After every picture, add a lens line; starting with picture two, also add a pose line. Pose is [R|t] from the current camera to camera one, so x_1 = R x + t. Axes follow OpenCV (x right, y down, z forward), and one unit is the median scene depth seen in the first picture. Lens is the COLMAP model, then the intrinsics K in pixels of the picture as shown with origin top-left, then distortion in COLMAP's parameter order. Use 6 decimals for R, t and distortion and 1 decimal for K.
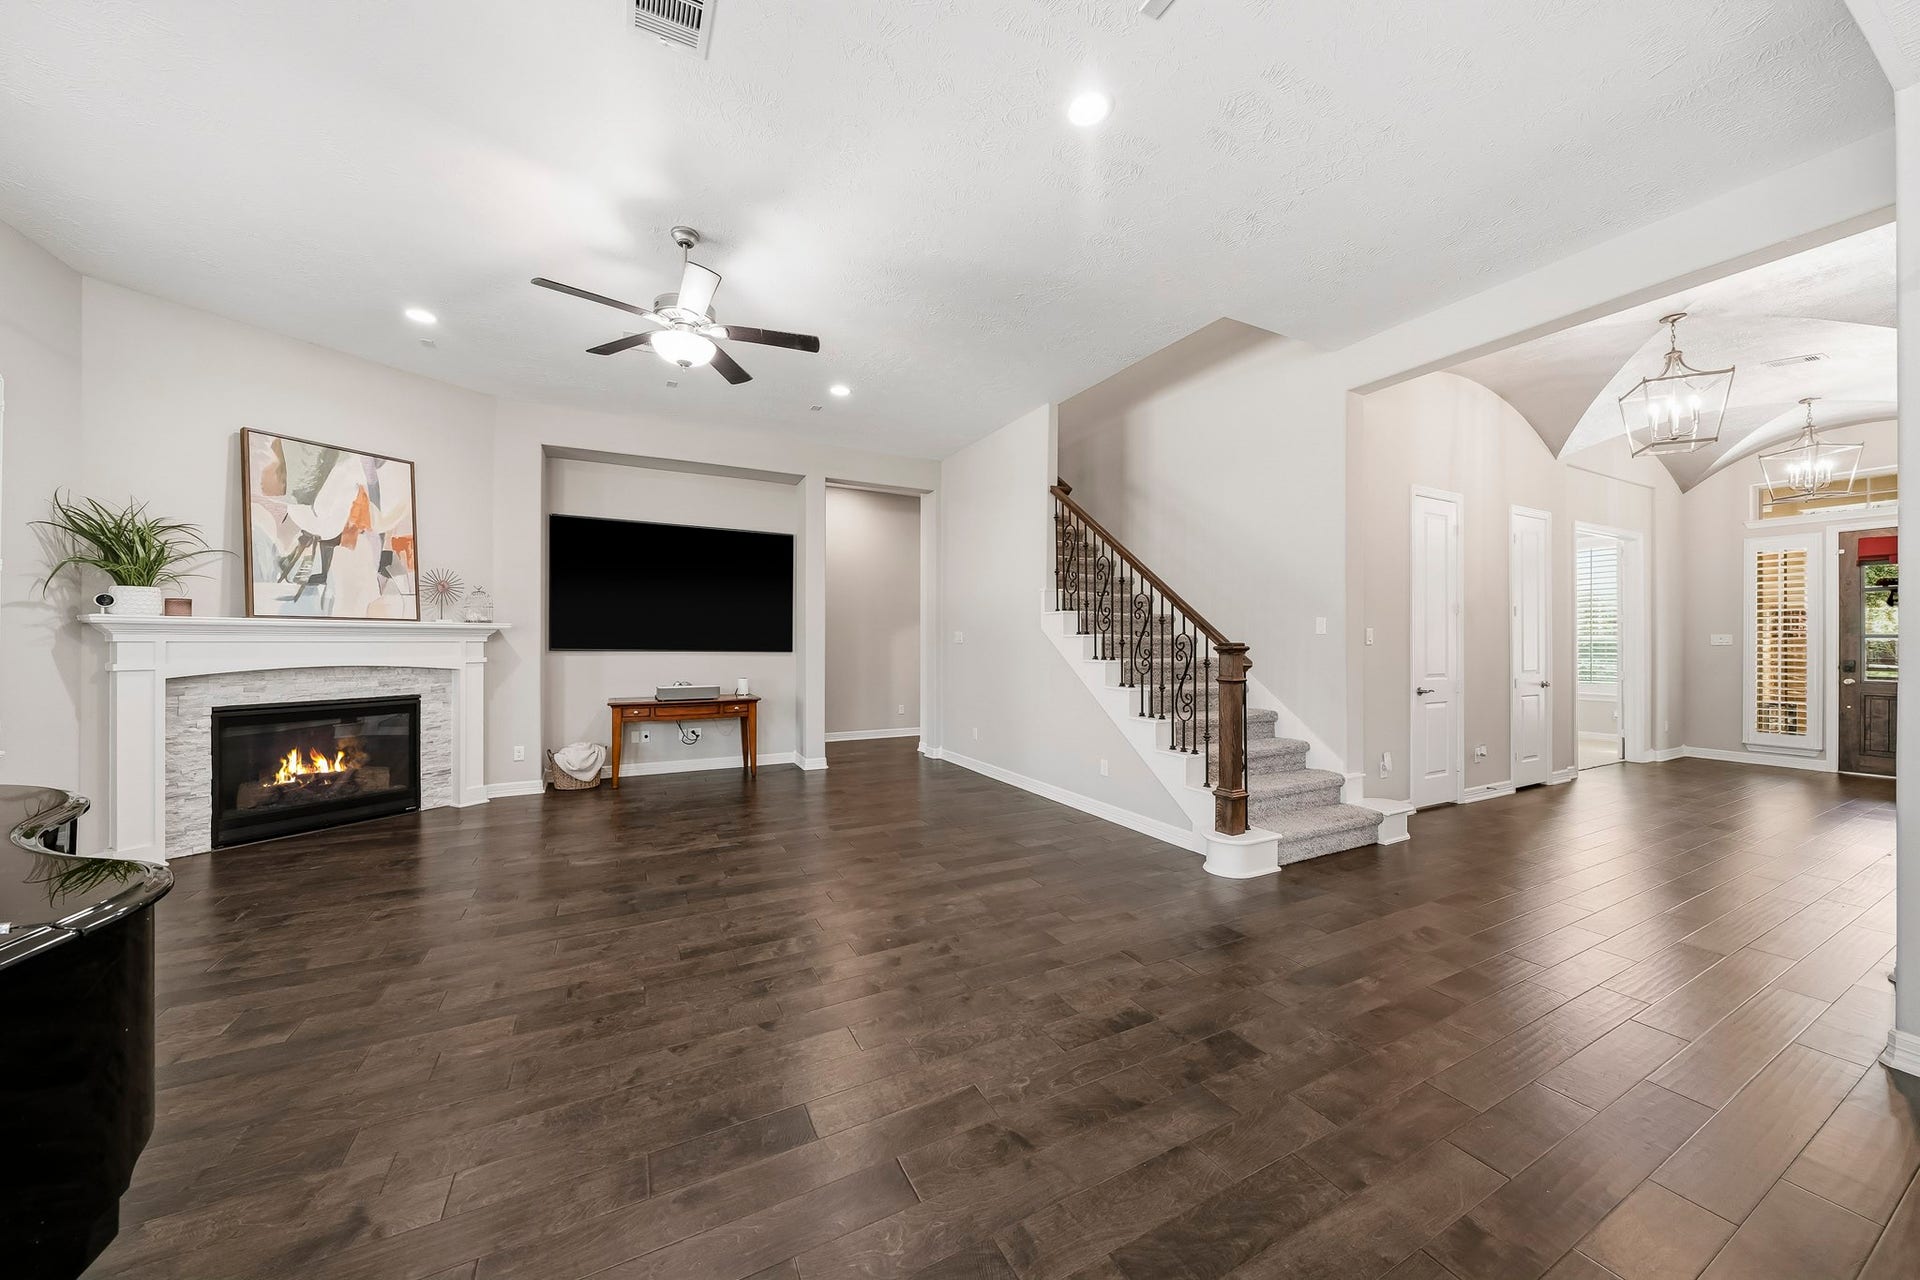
lens RADIAL K [[794.5, 0, 954.5], [0, 794.5, 644.4], [0, 0, 1]] dist [0.000755, 0.000133]
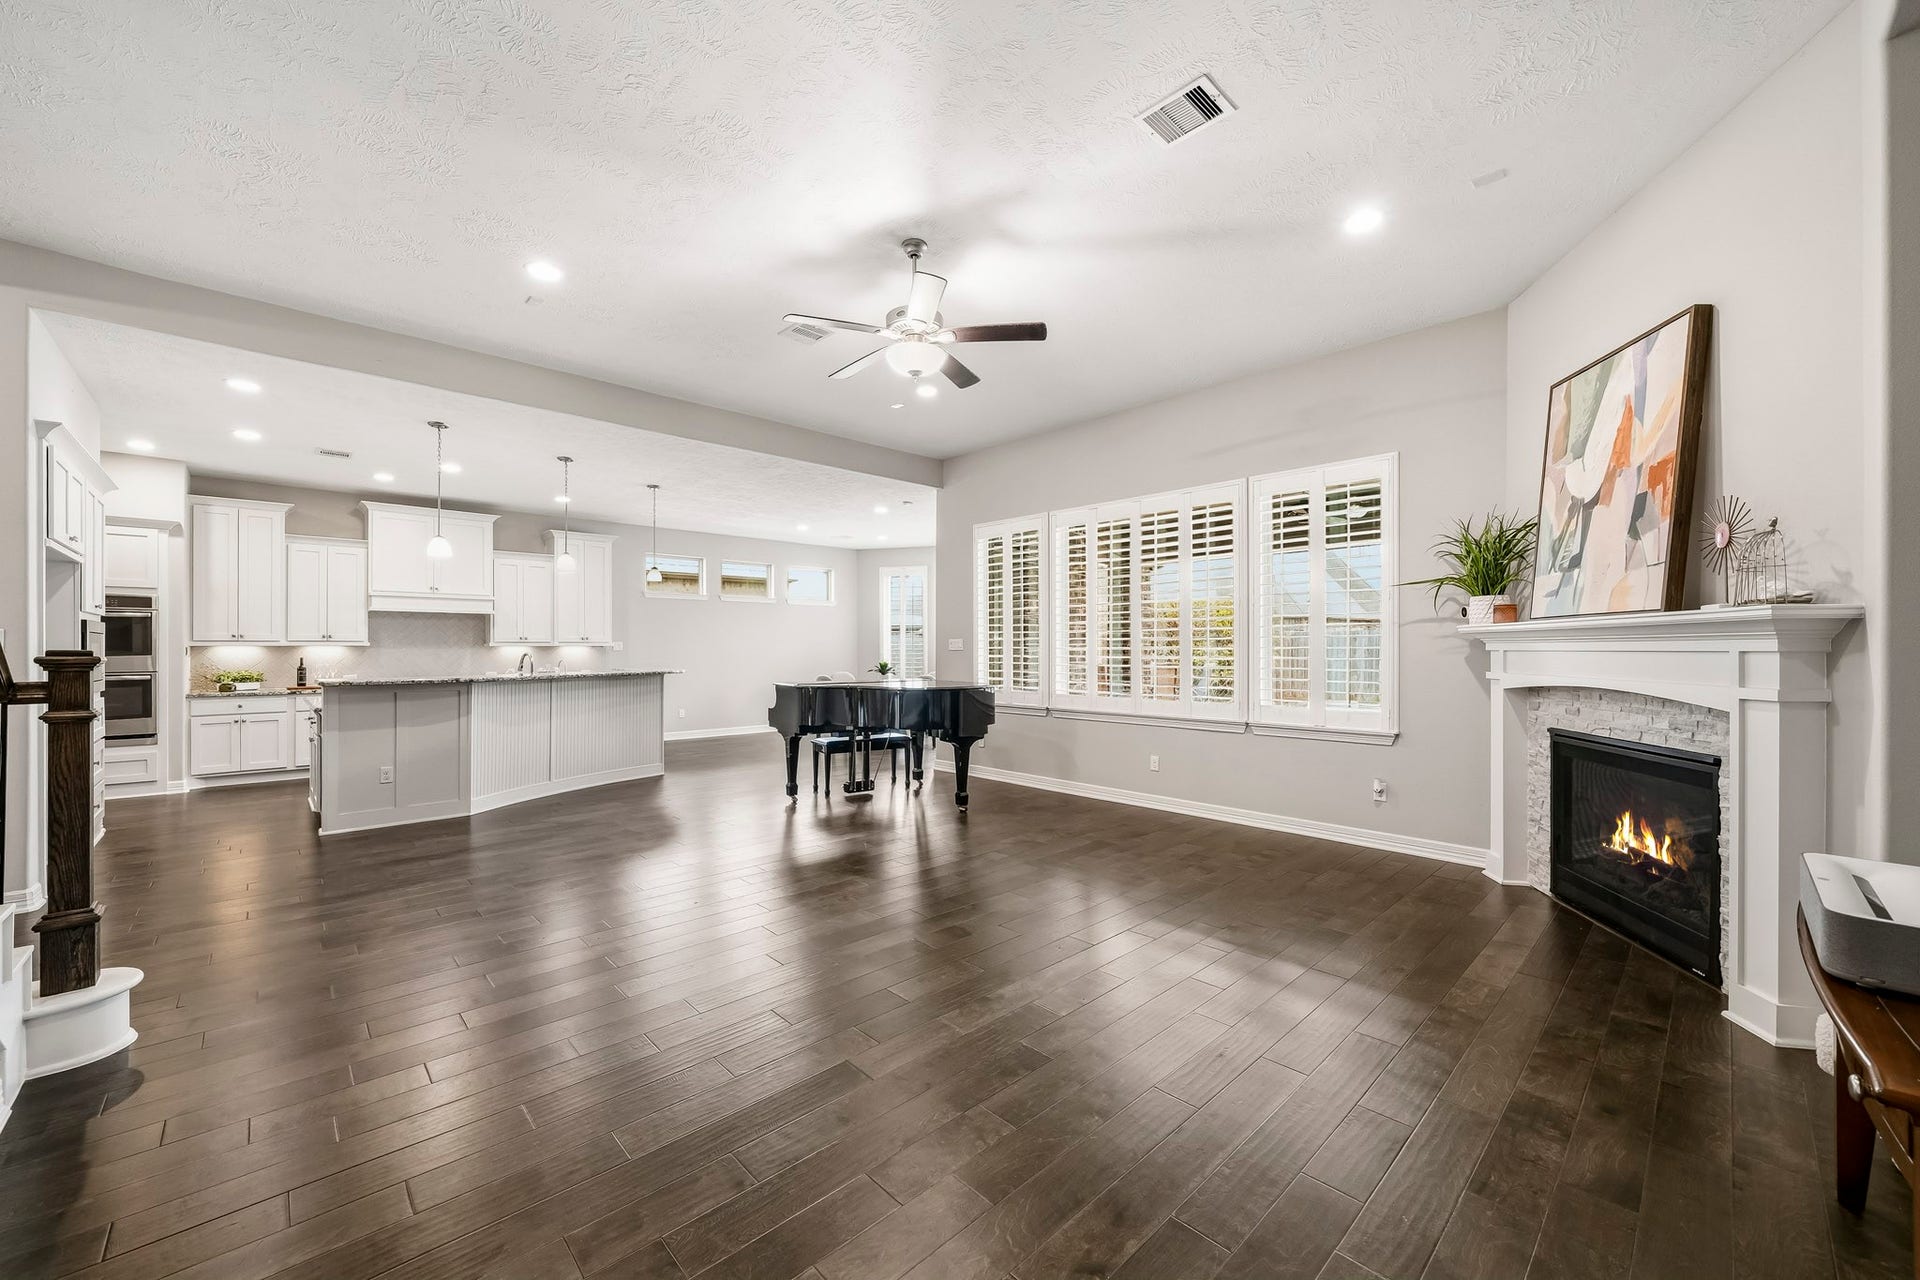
lens RADIAL K [[794.5, 0, 954.5], [0, 794.5, 644.4], [0, 0, 1]] dist [0.000755, 0.000133]
pose [[-0.961369, -0.002408, -0.275254, -0.082633], [-0.002839, 0.999995, 0.001165, -0.008259], [0.275250, 0.001901, -0.961371, 1.509317]]
